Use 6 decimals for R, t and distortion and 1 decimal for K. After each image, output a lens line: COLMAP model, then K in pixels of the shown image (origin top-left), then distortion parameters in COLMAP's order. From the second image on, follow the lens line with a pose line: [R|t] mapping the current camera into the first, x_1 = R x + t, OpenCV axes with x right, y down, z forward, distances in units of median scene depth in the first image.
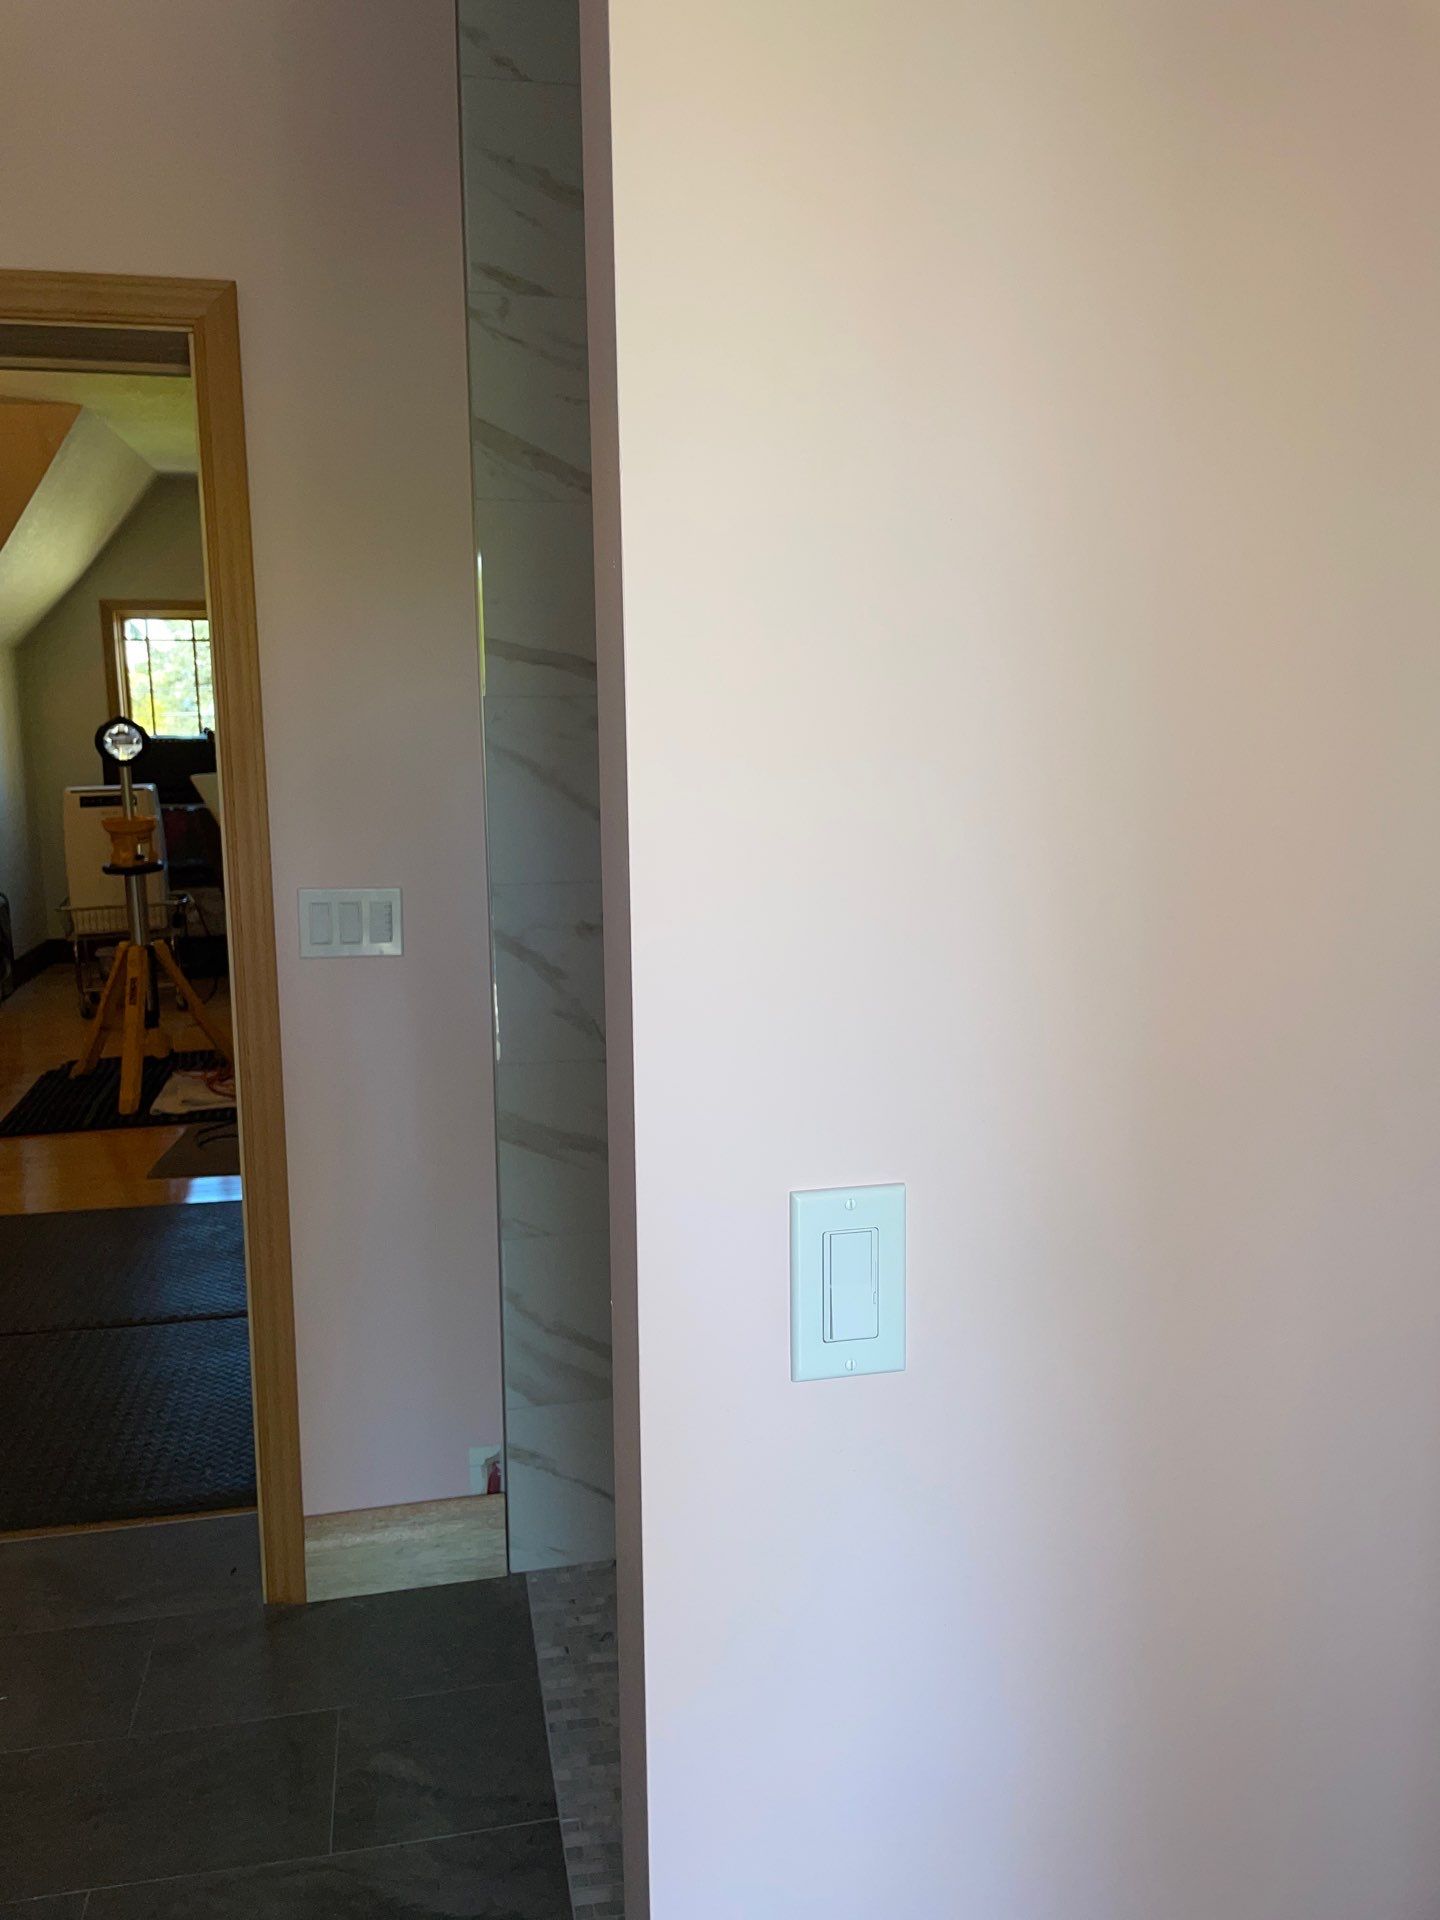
lens RADIAL K [[1432.2, 0, 720.0], [0, 1432.2, 960.0], [0, 0, 1]] dist [0.047292, -0.071436]
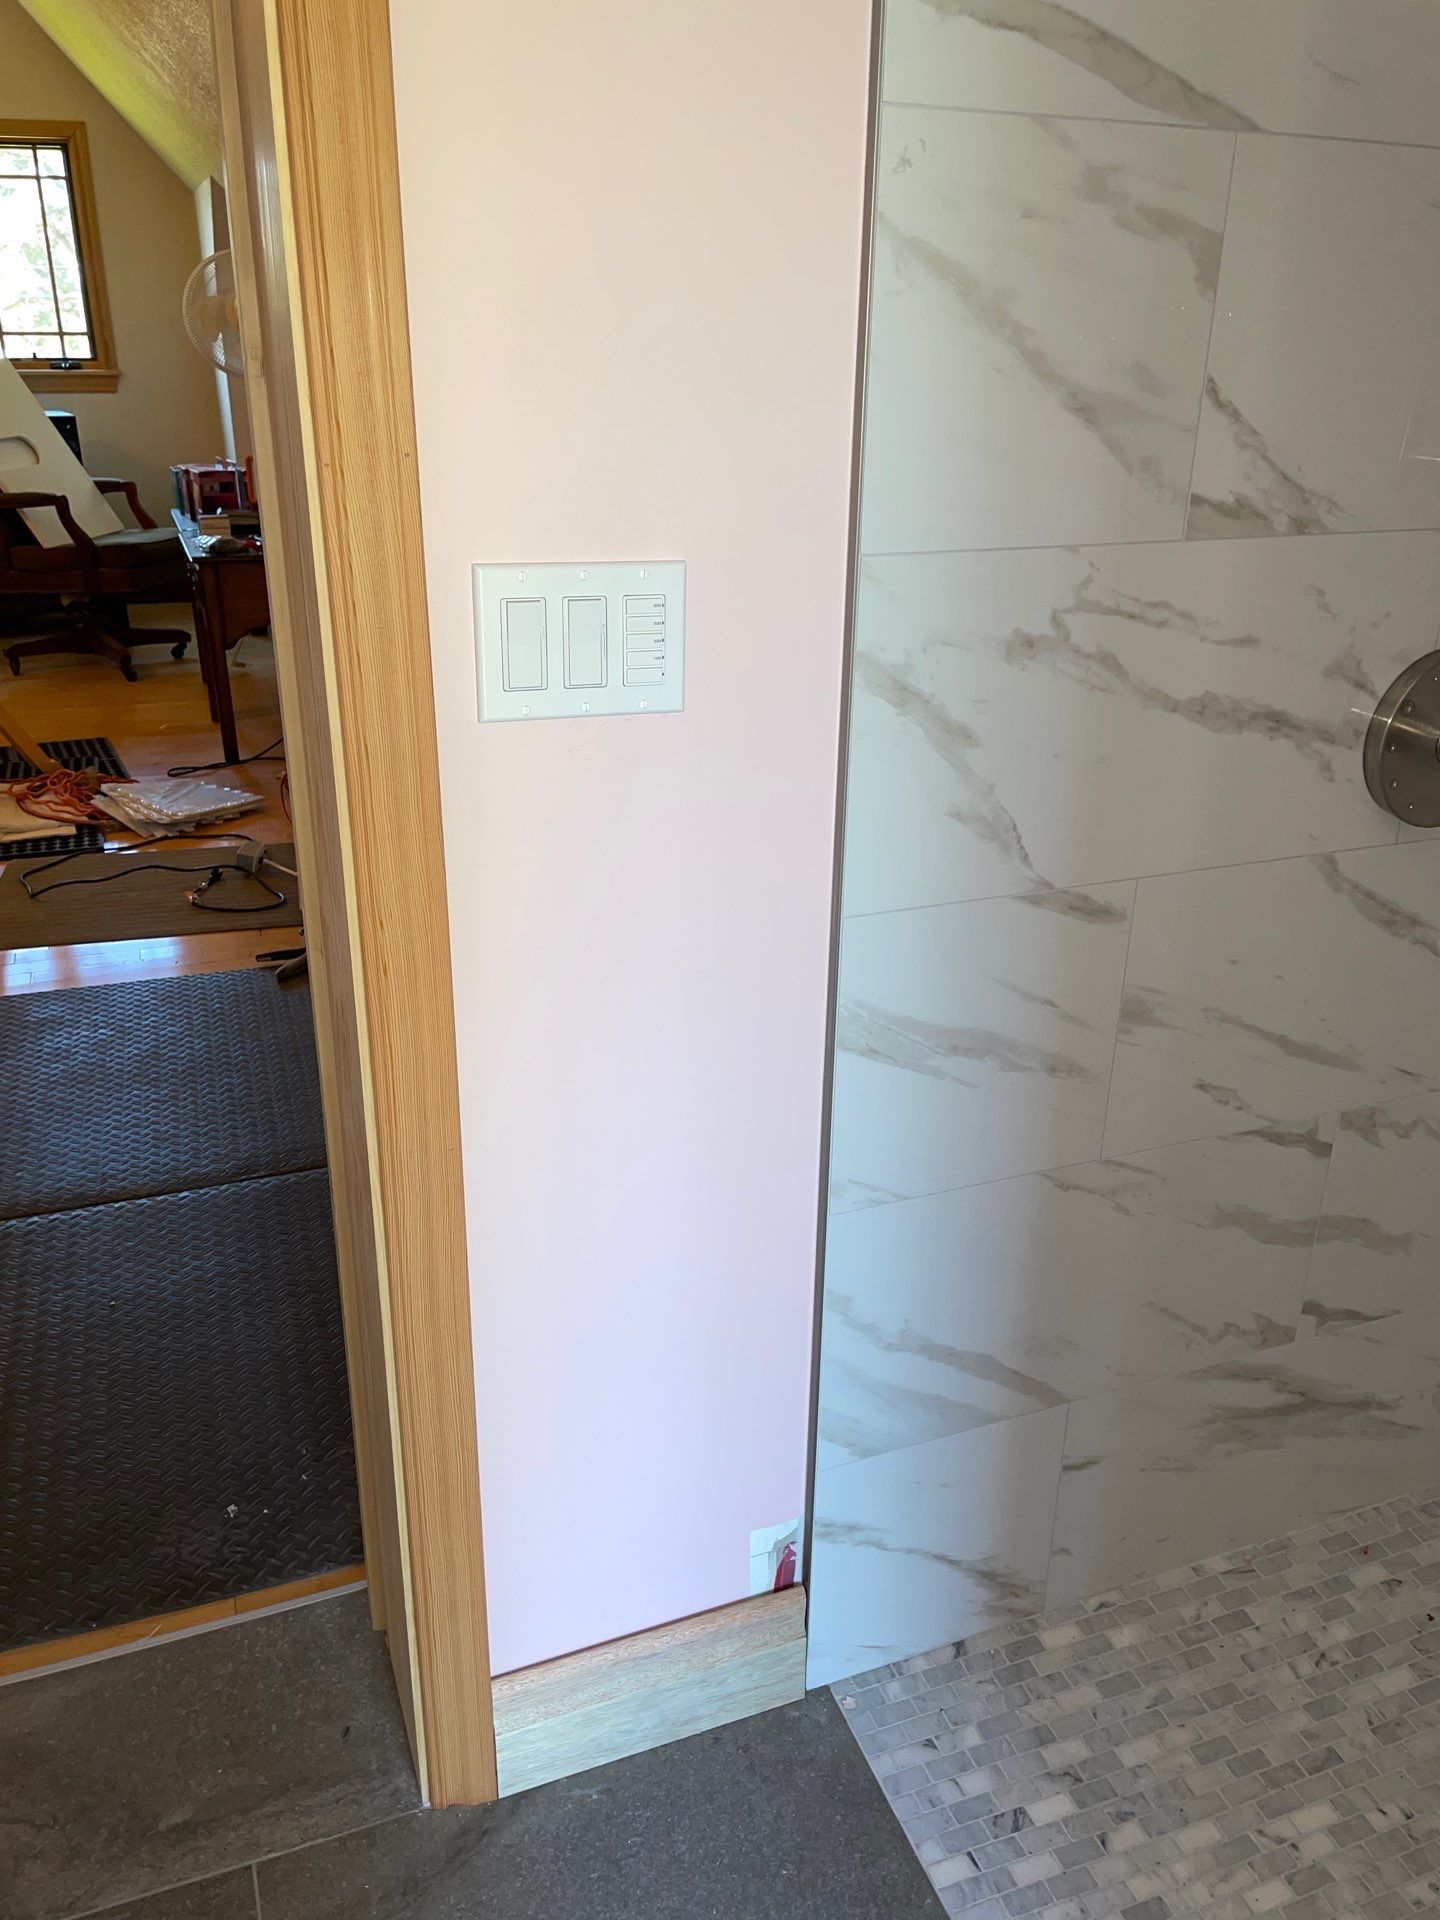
lens RADIAL K [[1422.4, 0, 720.0], [0, 1422.4, 960.0], [0, 0, 1]] dist [0.093782, -0.141974]
pose [[0.986929, -0.041744, 0.155653, -0.272075], [0.001997, 0.968962, 0.247200, -0.038075], [-0.161141, -0.243659, 0.956381, 0.493854]]
